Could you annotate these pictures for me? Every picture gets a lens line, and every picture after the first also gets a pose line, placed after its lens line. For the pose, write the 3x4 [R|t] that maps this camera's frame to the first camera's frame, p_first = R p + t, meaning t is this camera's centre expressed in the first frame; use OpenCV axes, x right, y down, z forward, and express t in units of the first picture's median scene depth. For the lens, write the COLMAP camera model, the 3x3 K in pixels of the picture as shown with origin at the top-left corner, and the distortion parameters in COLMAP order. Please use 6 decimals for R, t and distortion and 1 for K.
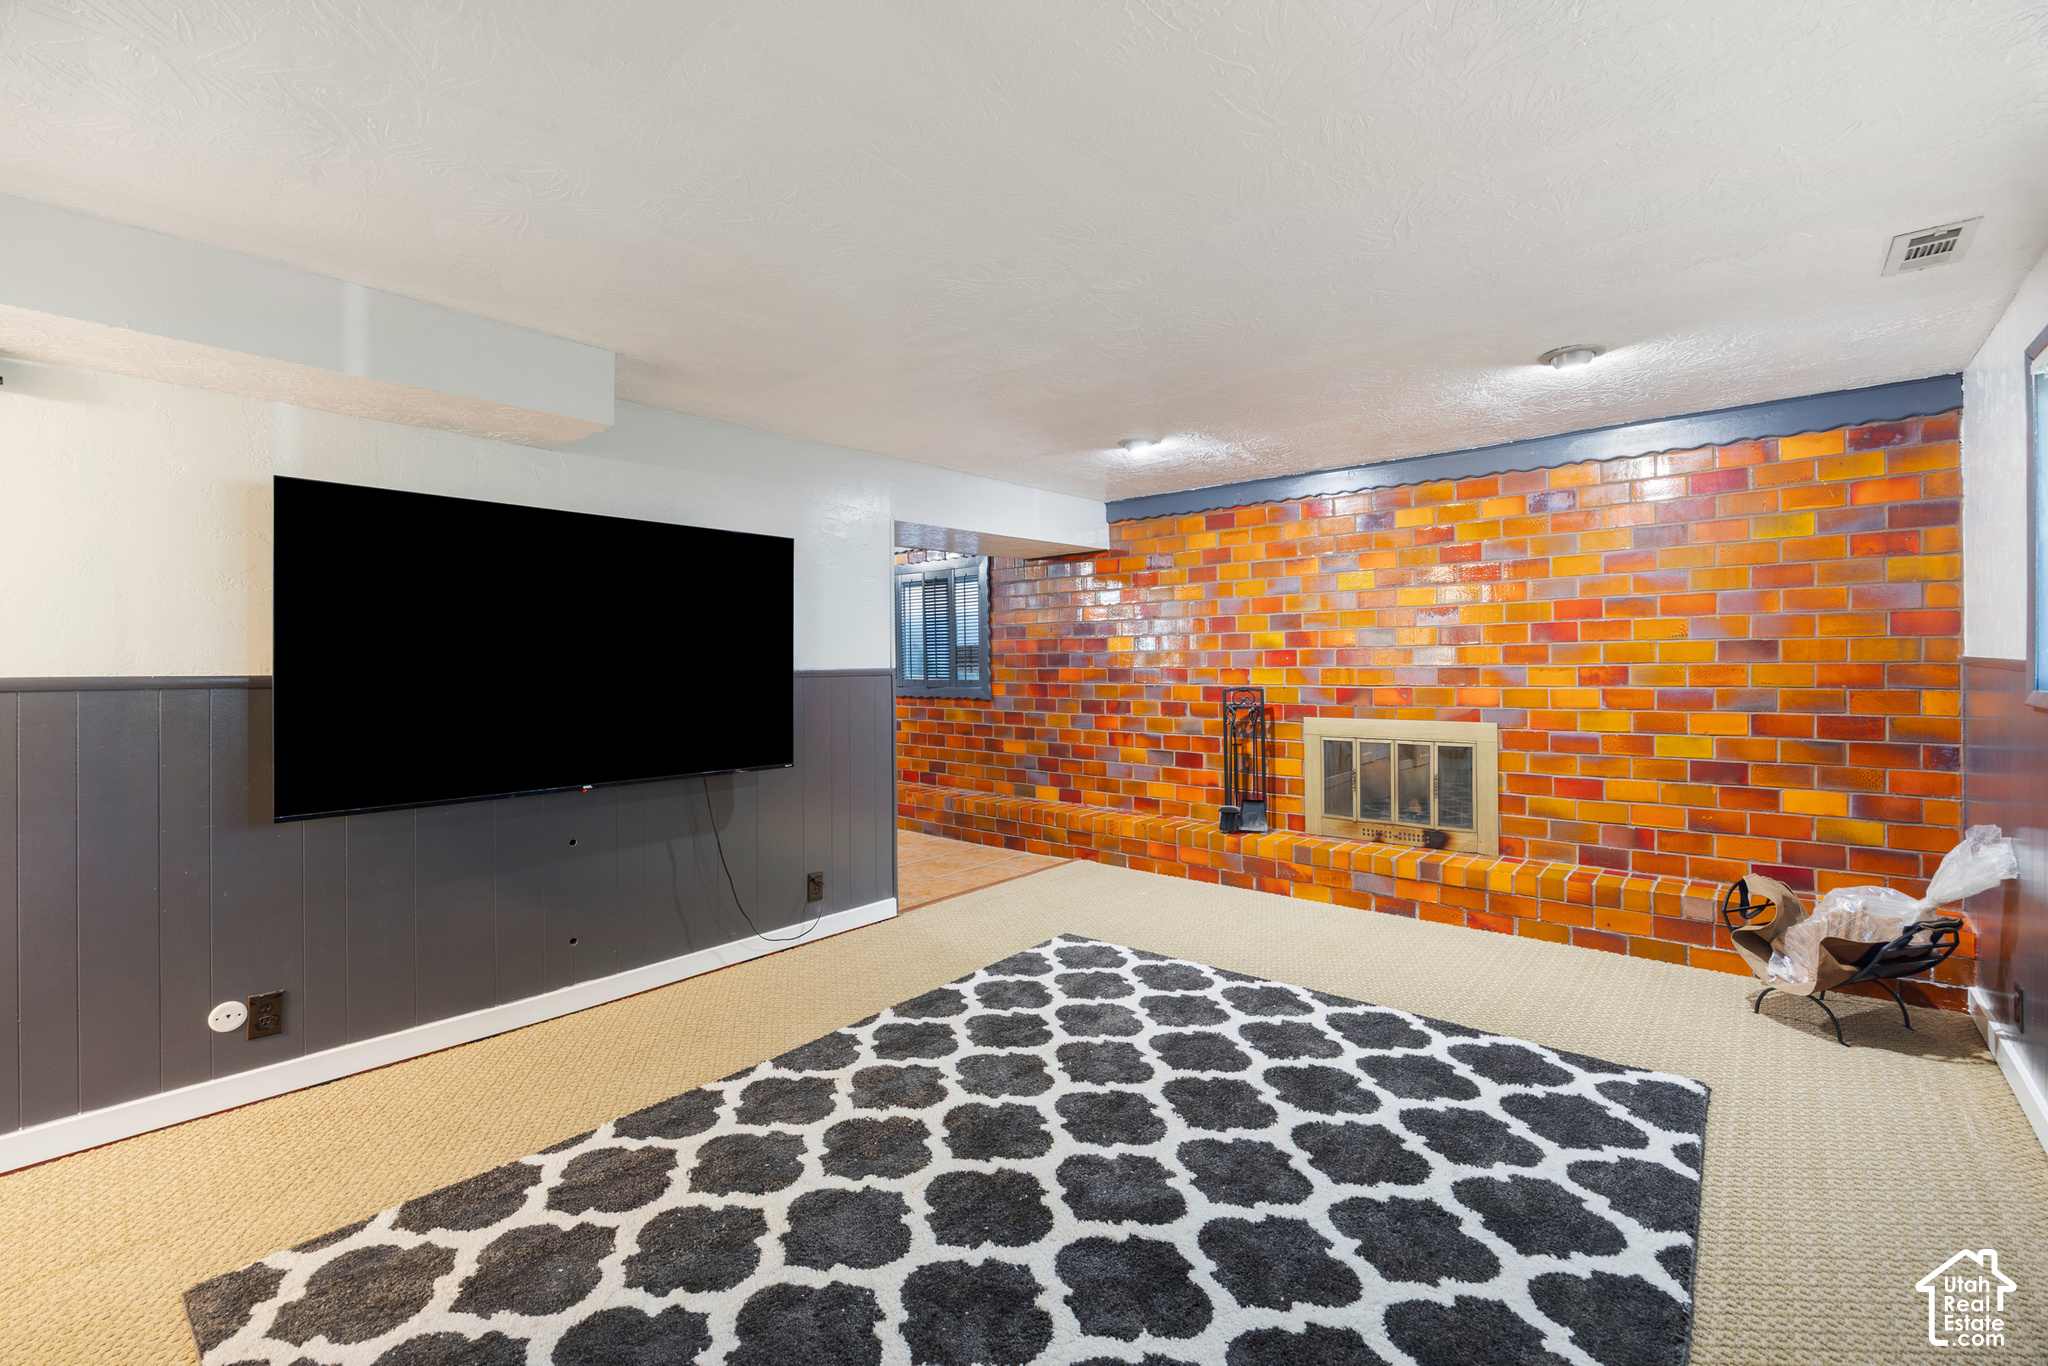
lens RADIAL K [[857.6, 0, 1046.4], [0, 857.6, 662.9], [0, 0, 1]] dist [-0.014401, 0.000301]
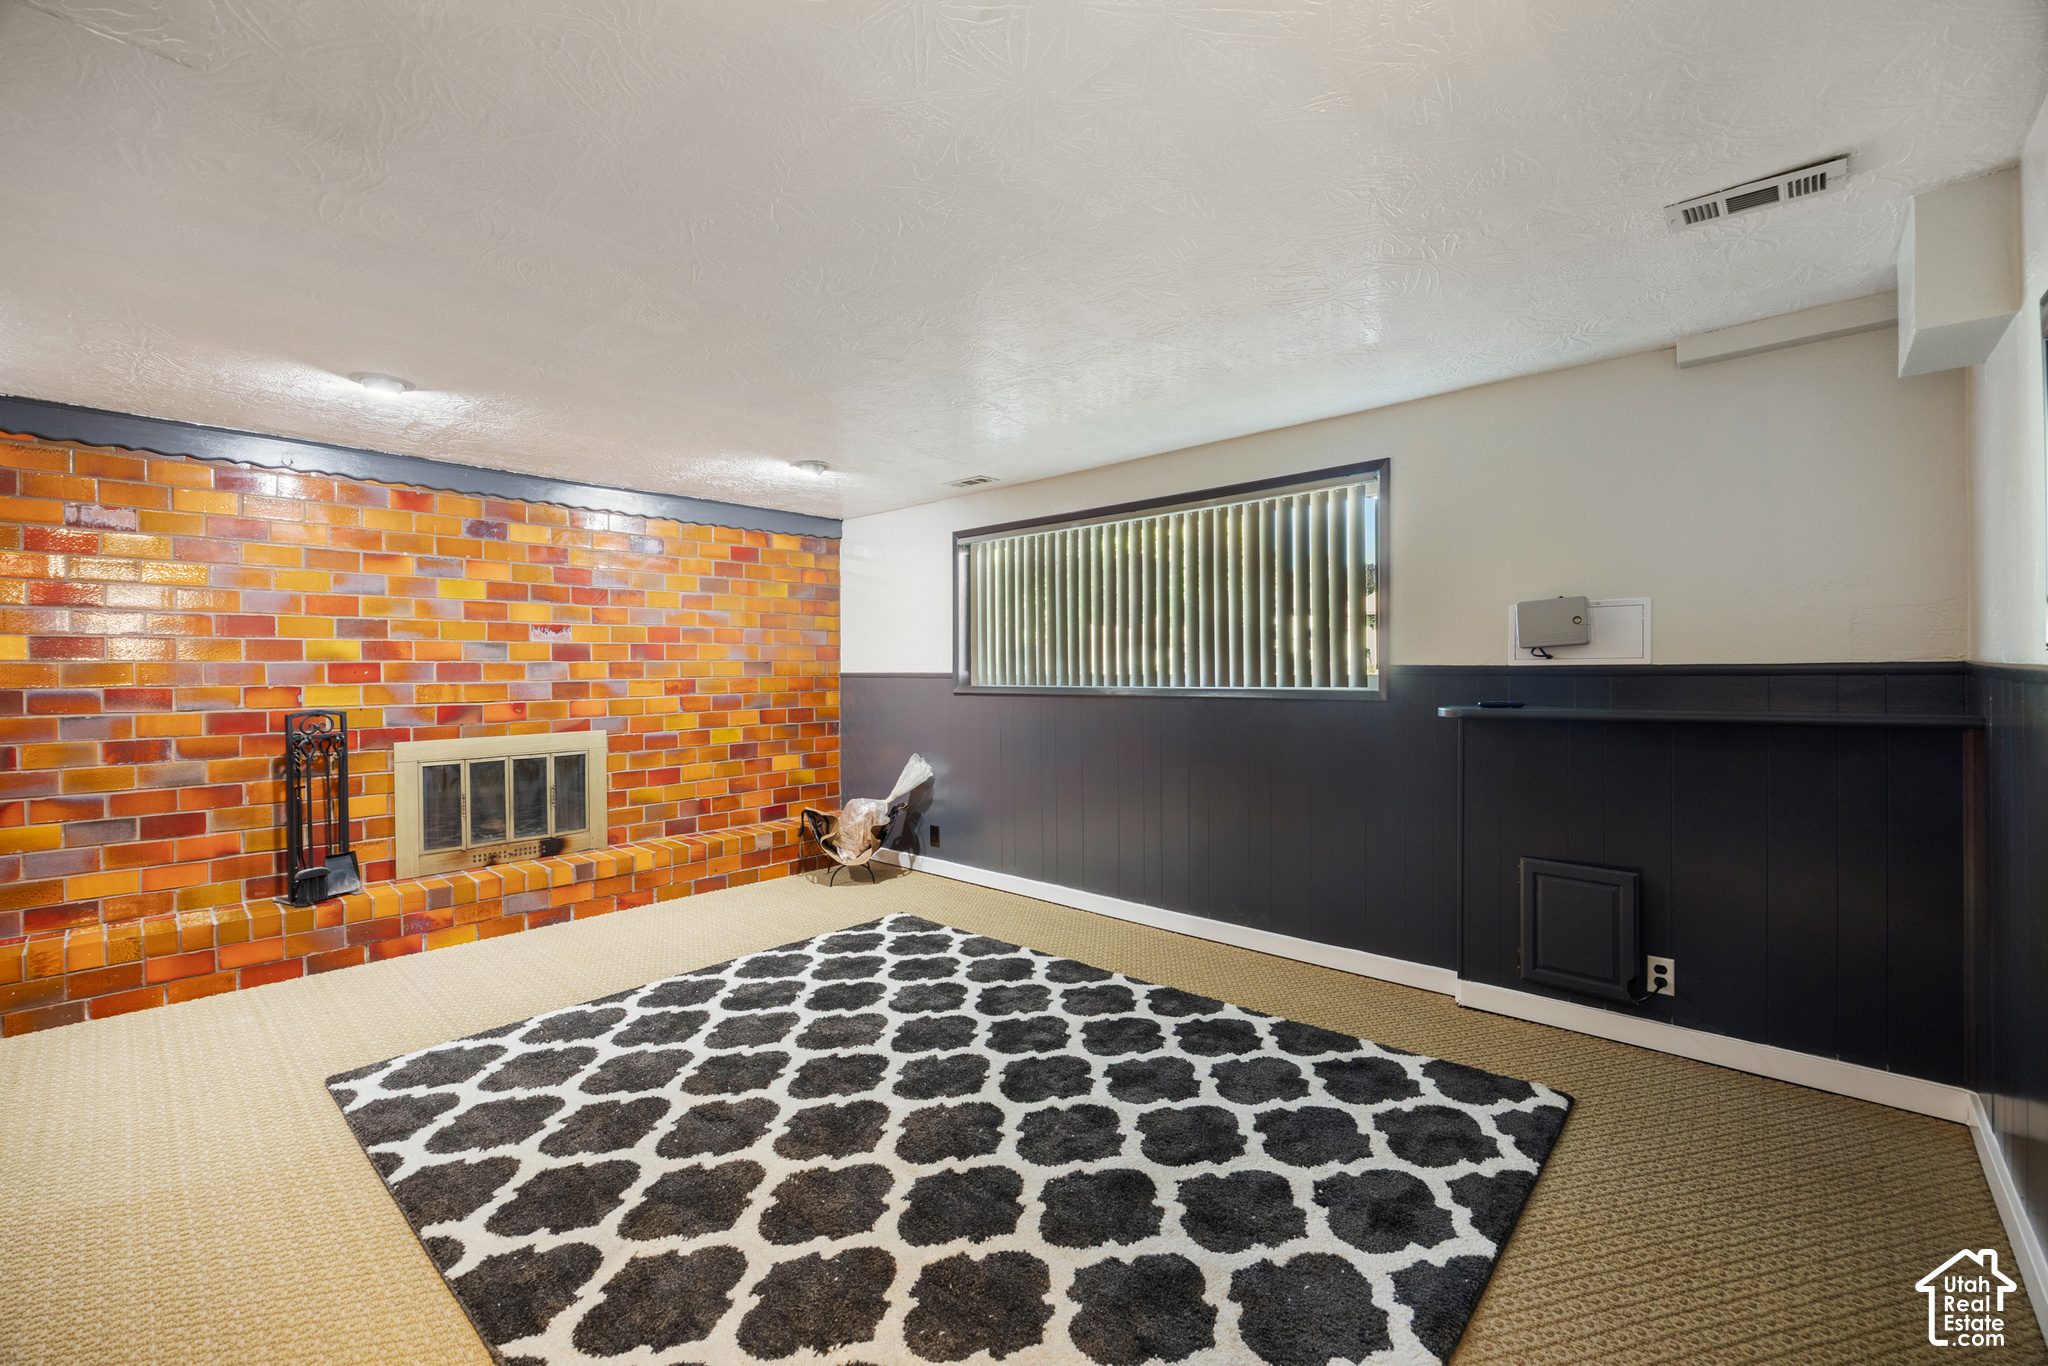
lens RADIAL K [[843.6, 0, 1024.0], [0, 843.6, 683.0], [0, 0, 1]] dist [-0.015678, 0.000011]
pose [[0.037938, -0.004478, 0.999270, -0.576602], [0.010850, 0.999933, 0.004069, 0.009179], [-0.999221, 0.010688, 0.037984, 0.404033]]
